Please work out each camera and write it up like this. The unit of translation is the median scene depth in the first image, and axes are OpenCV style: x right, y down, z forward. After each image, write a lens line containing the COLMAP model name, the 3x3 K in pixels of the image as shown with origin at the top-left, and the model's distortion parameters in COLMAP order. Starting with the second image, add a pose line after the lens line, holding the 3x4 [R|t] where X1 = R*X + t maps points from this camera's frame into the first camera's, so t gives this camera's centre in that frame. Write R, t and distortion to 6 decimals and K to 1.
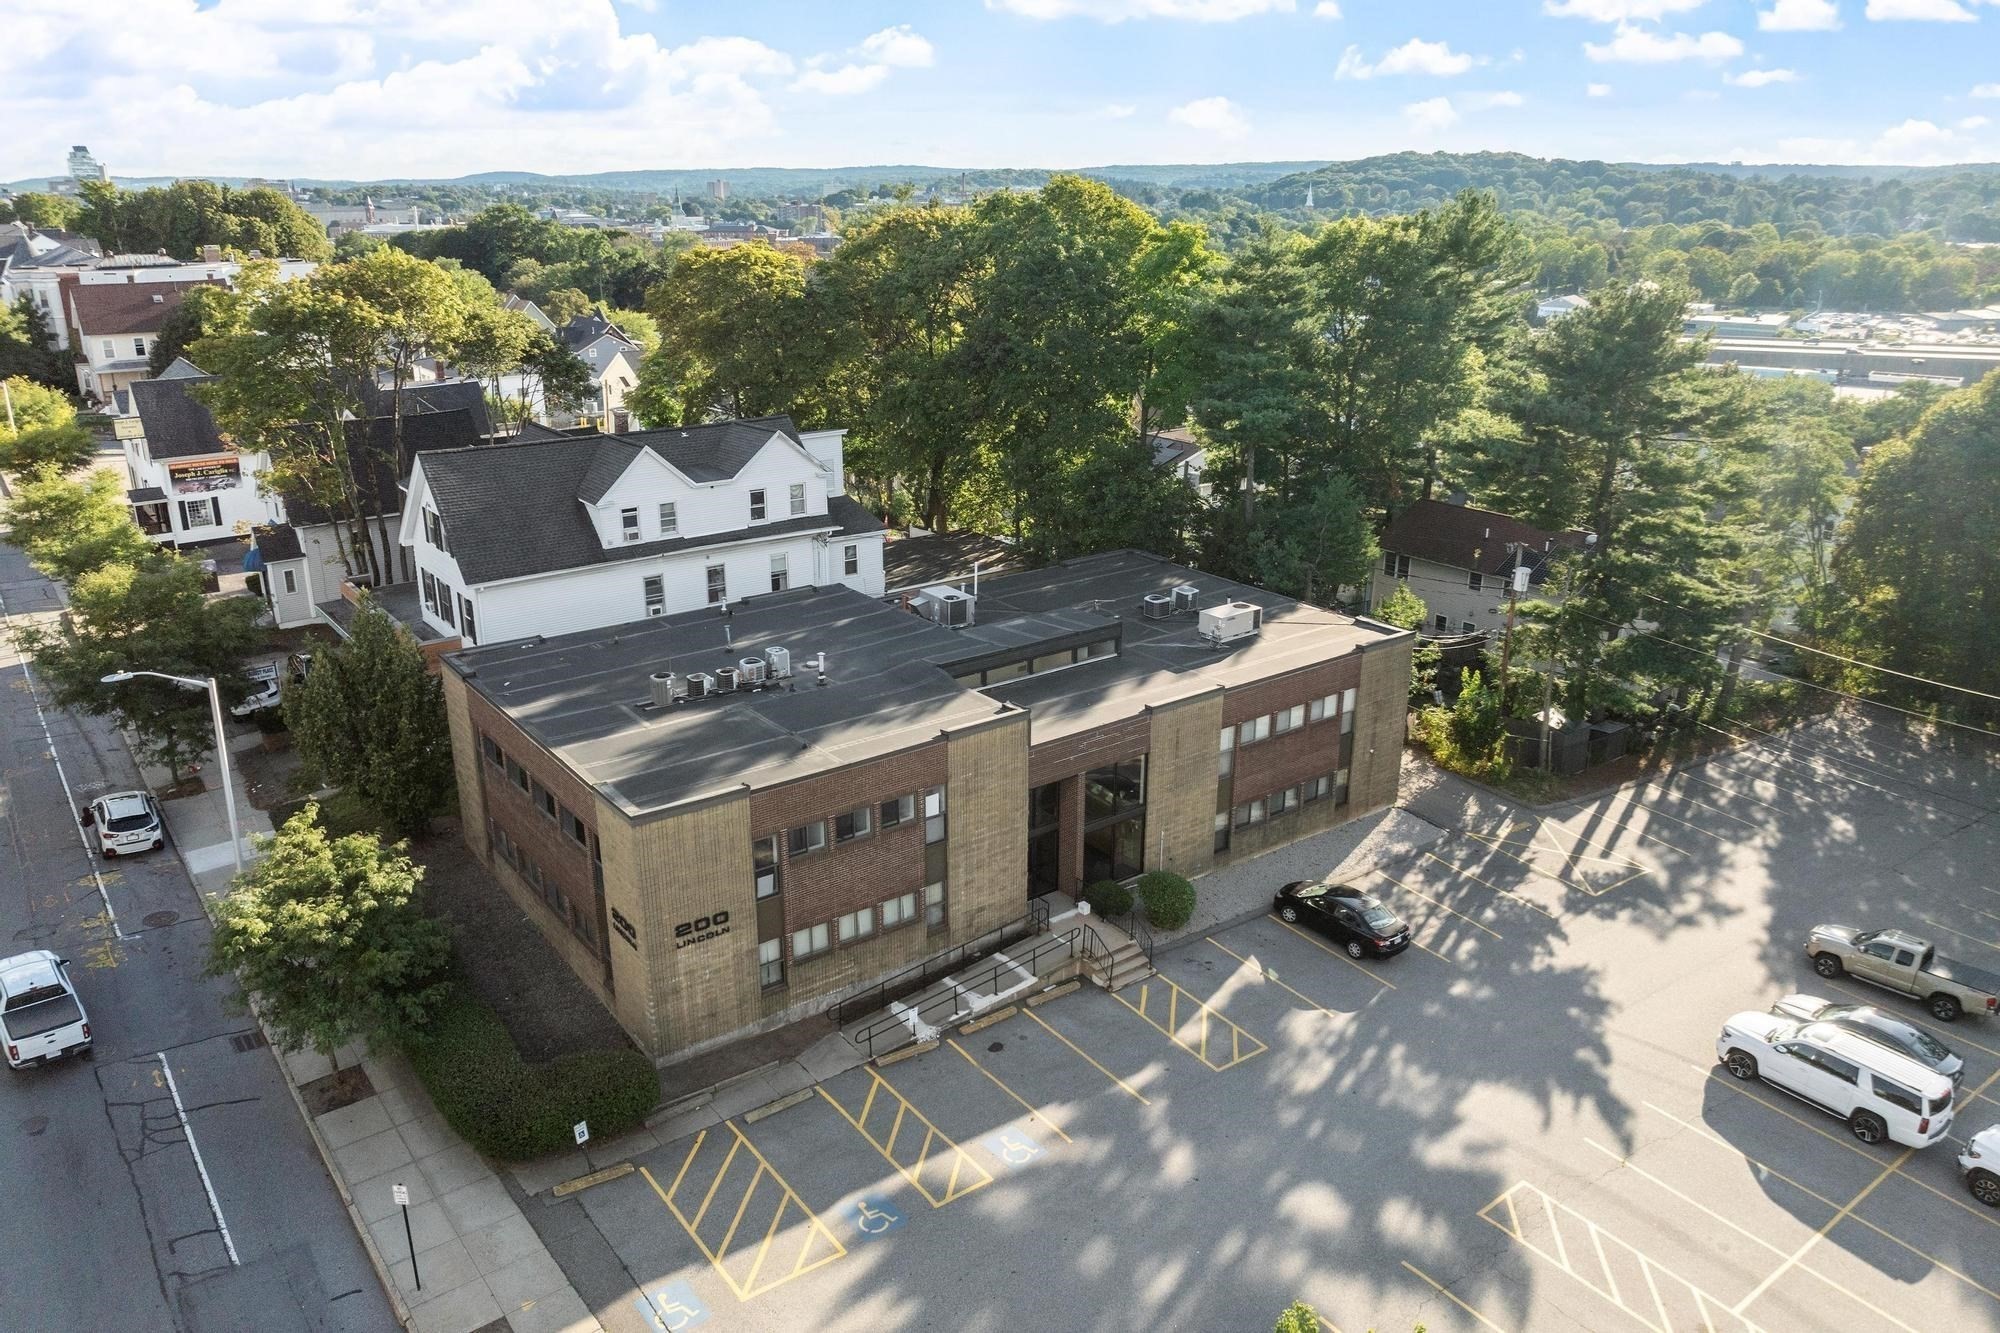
lens RADIAL K [[1395.6, 0, 1000.0], [0, 1395.6, 666.5], [0, 0, 1]] dist [-0.023637, -0.029323]
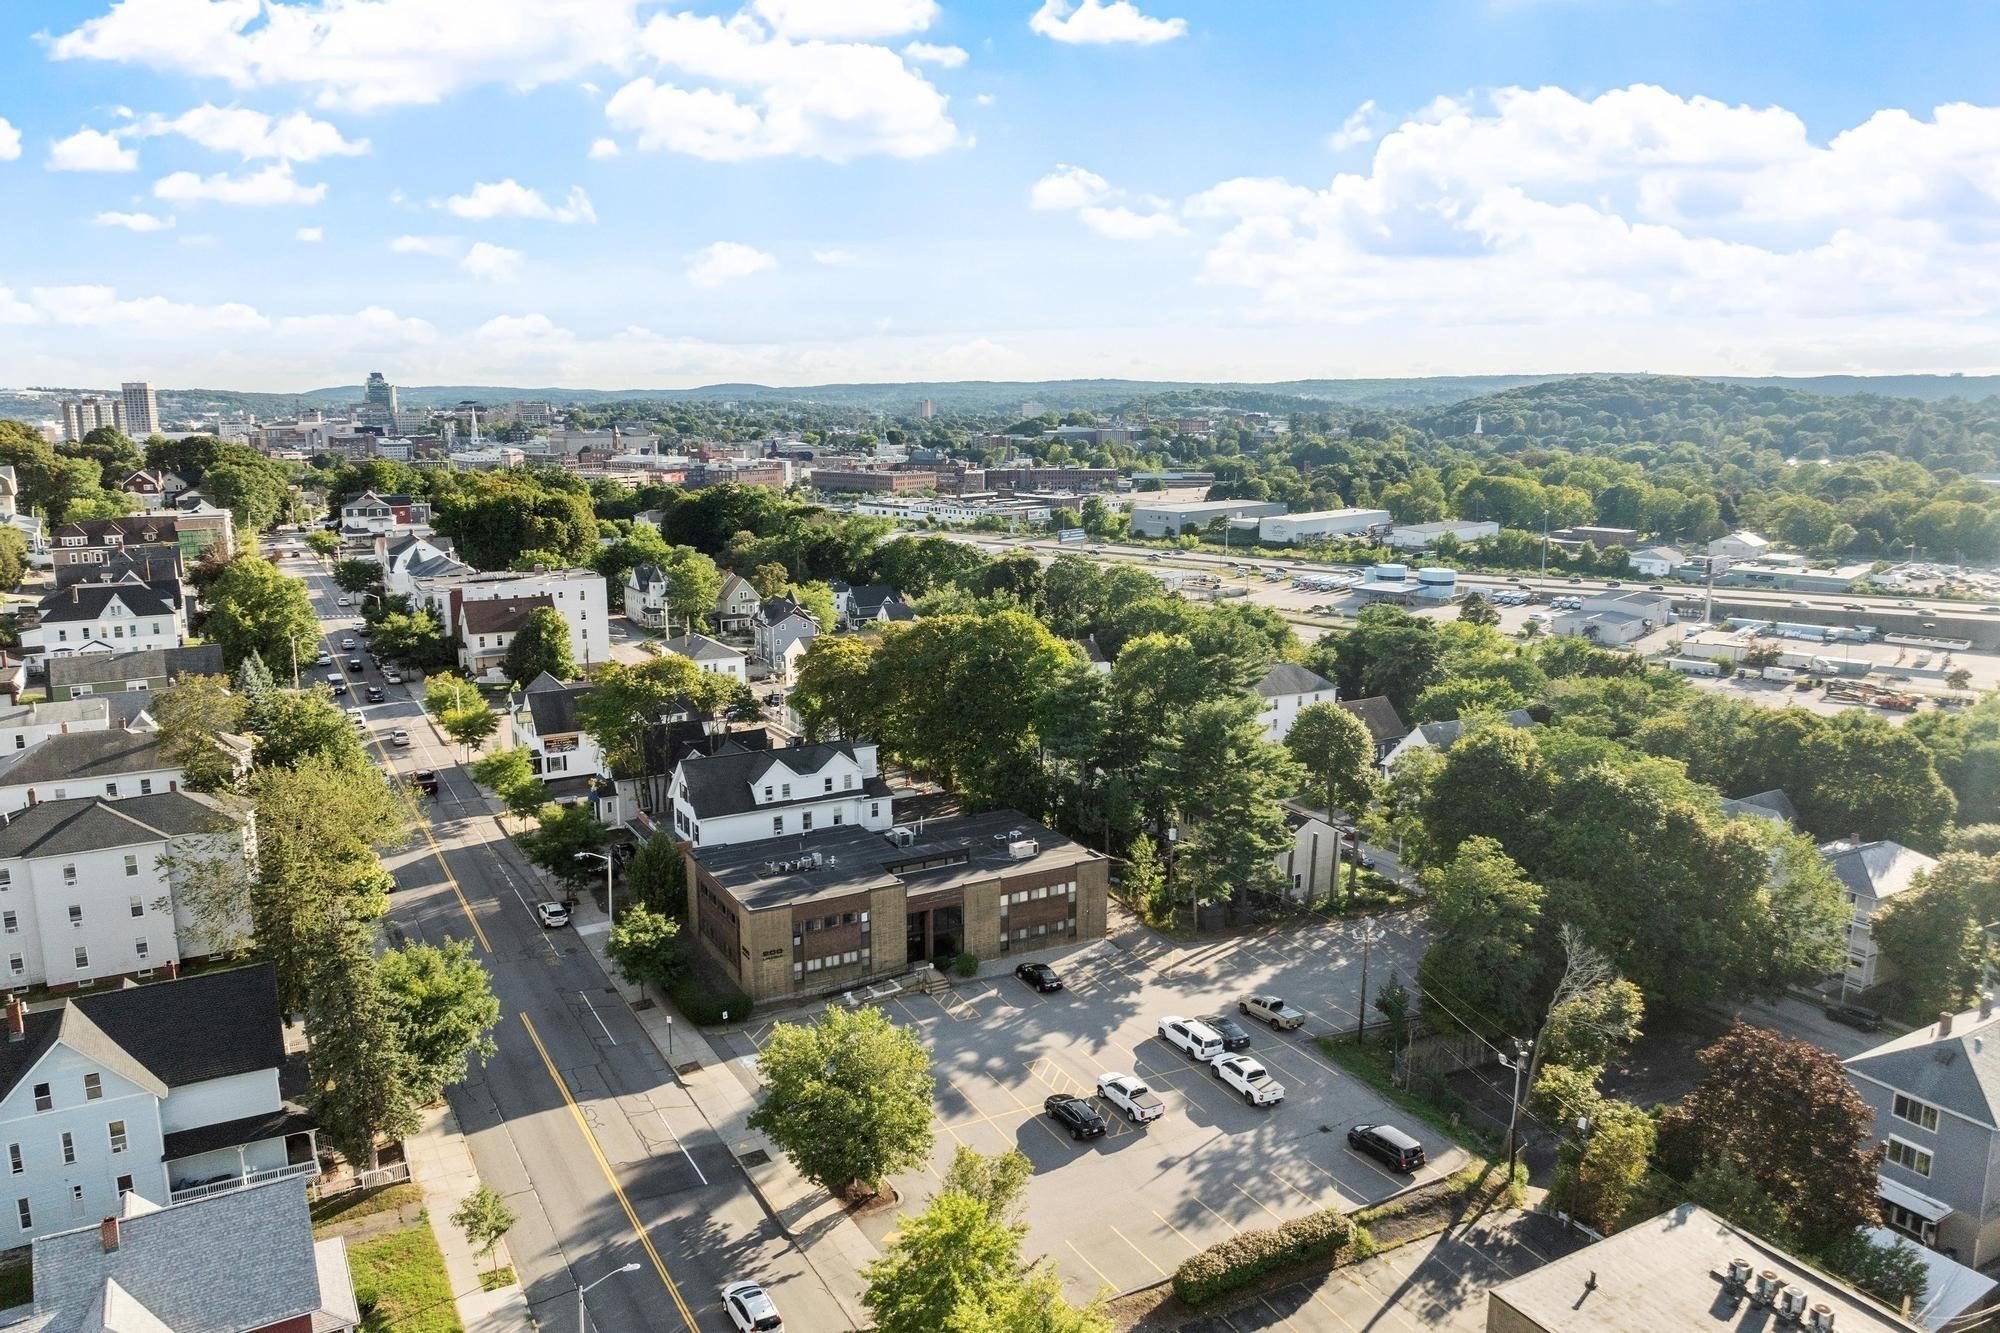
lens RADIAL K [[1395.6, 0, 1000.0], [0, 1395.6, 666.5], [0, 0, 1]] dist [-0.023637, -0.029323]
pose [[0.990120, 0.023956, -0.138162, 0.413166], [-0.043002, 0.989698, -0.136560, -0.014650], [0.133468, 0.141152, 0.980950, -1.194990]]
